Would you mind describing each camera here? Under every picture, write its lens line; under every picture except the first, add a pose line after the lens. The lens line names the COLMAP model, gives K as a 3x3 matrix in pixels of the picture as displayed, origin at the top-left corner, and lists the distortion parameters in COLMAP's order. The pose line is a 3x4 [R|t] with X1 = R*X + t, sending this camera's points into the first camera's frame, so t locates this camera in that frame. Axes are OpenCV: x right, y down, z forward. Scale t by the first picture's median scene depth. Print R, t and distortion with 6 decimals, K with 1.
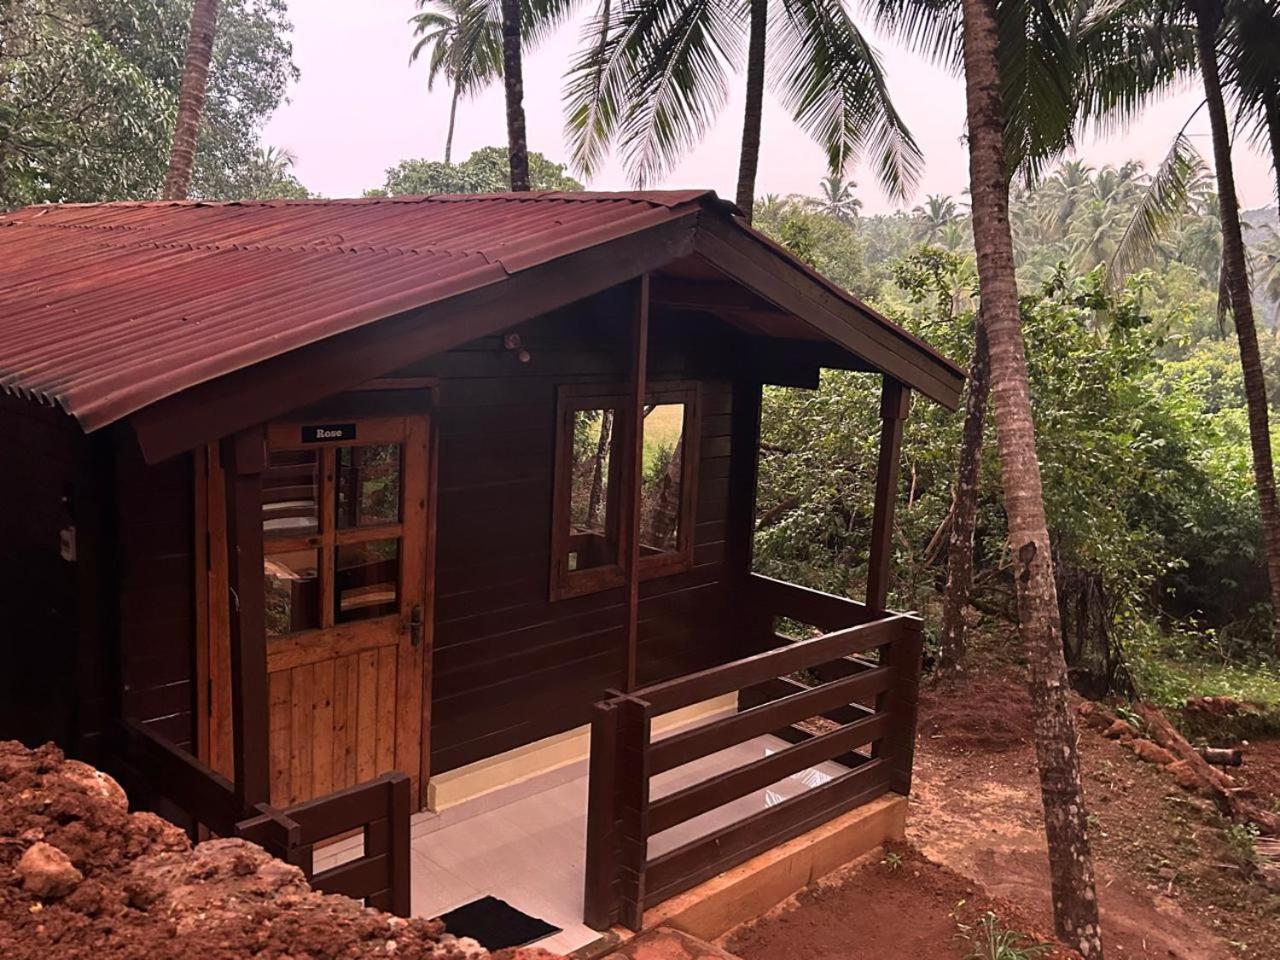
lens RADIAL K [[1108.5, 0, 649.8], [0, 1108.5, 486.9], [0, 0, 1]] dist [0.037190, -0.010993]
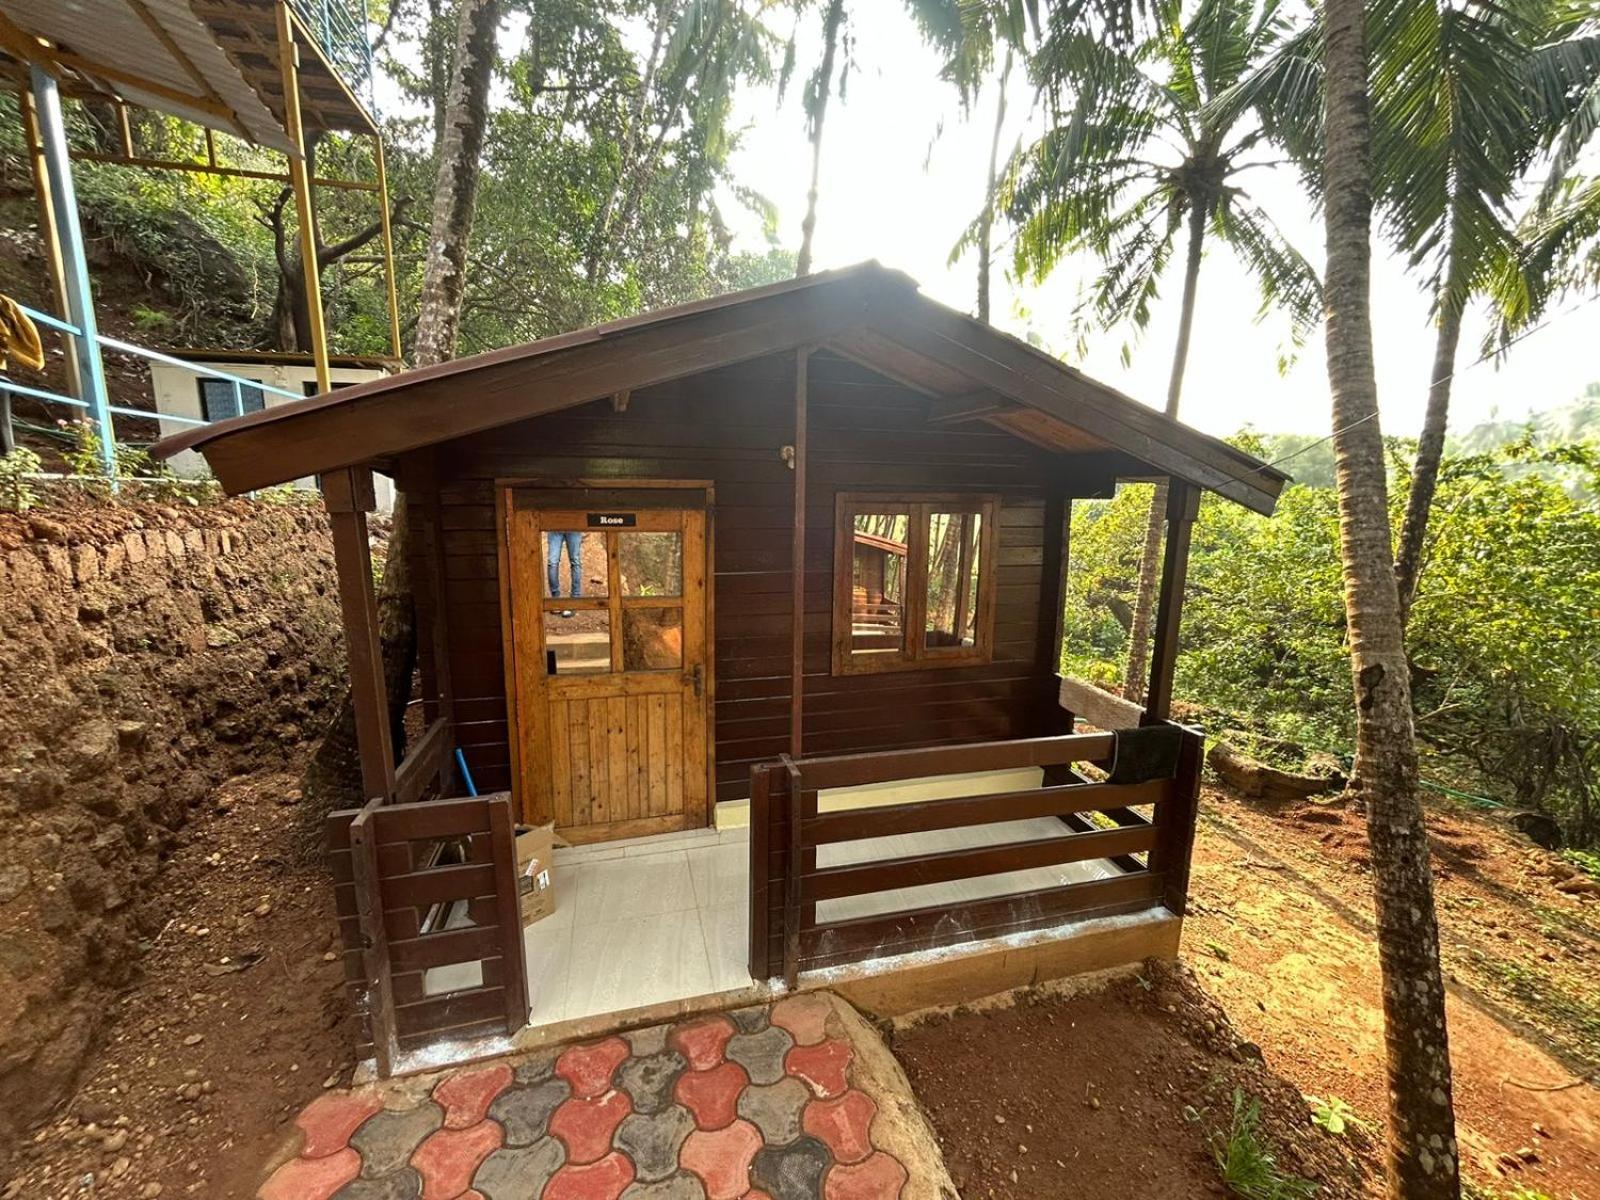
lens RADIAL K [[647.9, 0, 800.0], [0, 647.9, 600.0], [0, 0, 1]] dist [0.000380, 0.000298]
pose [[0.868302, 0.039090, -0.494494, 0.201228], [-0.054386, 0.998382, -0.016577, 0.032509], [0.493046, 0.041288, 0.869023, 0.331865]]
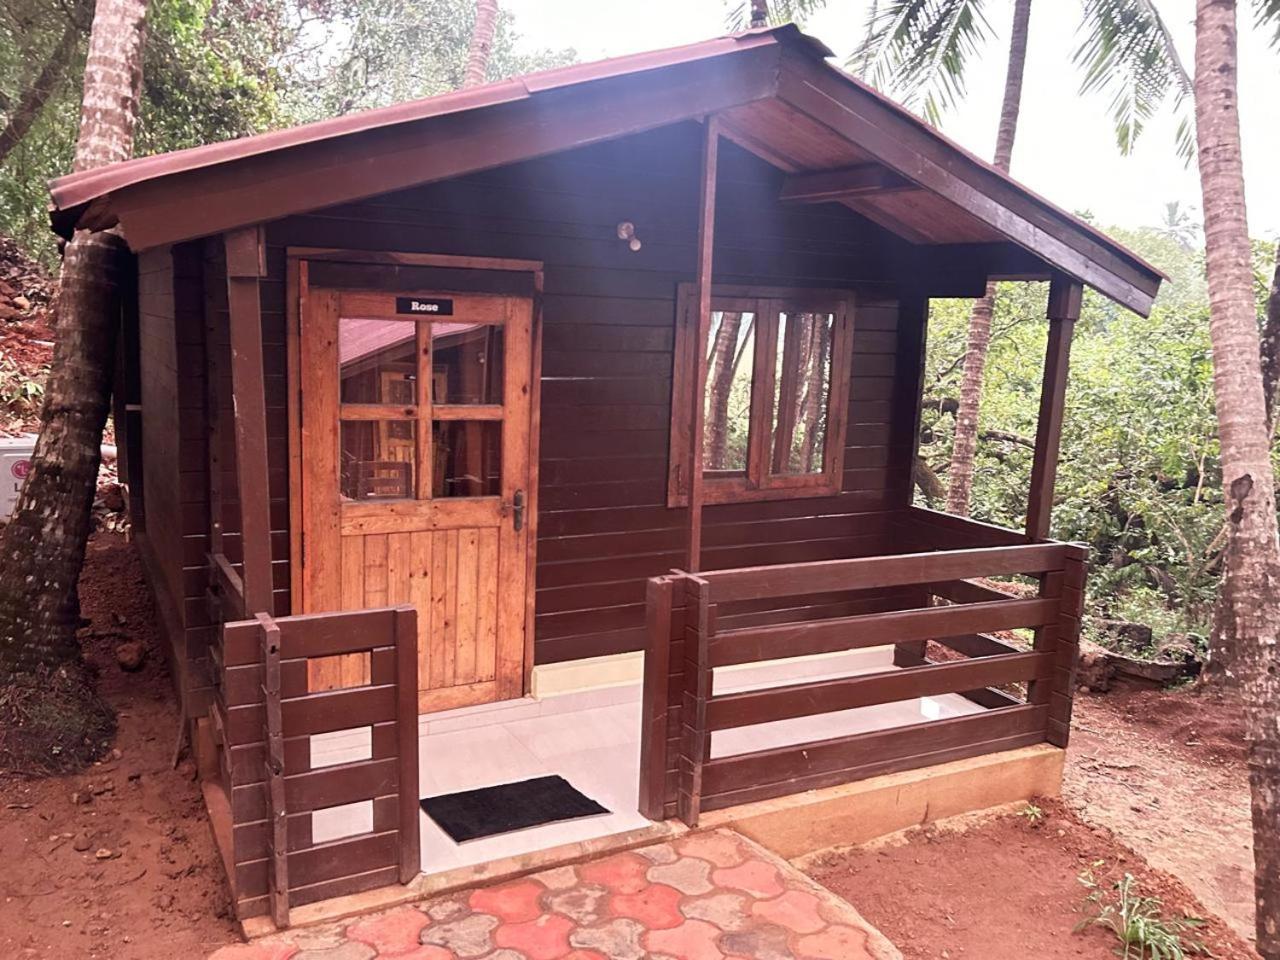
lens RADIAL K [[1034.0, 0, 634.6], [0, 1034.0, 490.0], [0, 0, 1]] dist [0.068964, -0.074561]
pose [[0.954270, 0.034947, -0.296895, 0.138355], [-0.040031, 0.999137, -0.011061, 0.090582], [0.296252, 0.022441, 0.954846, 0.100639]]
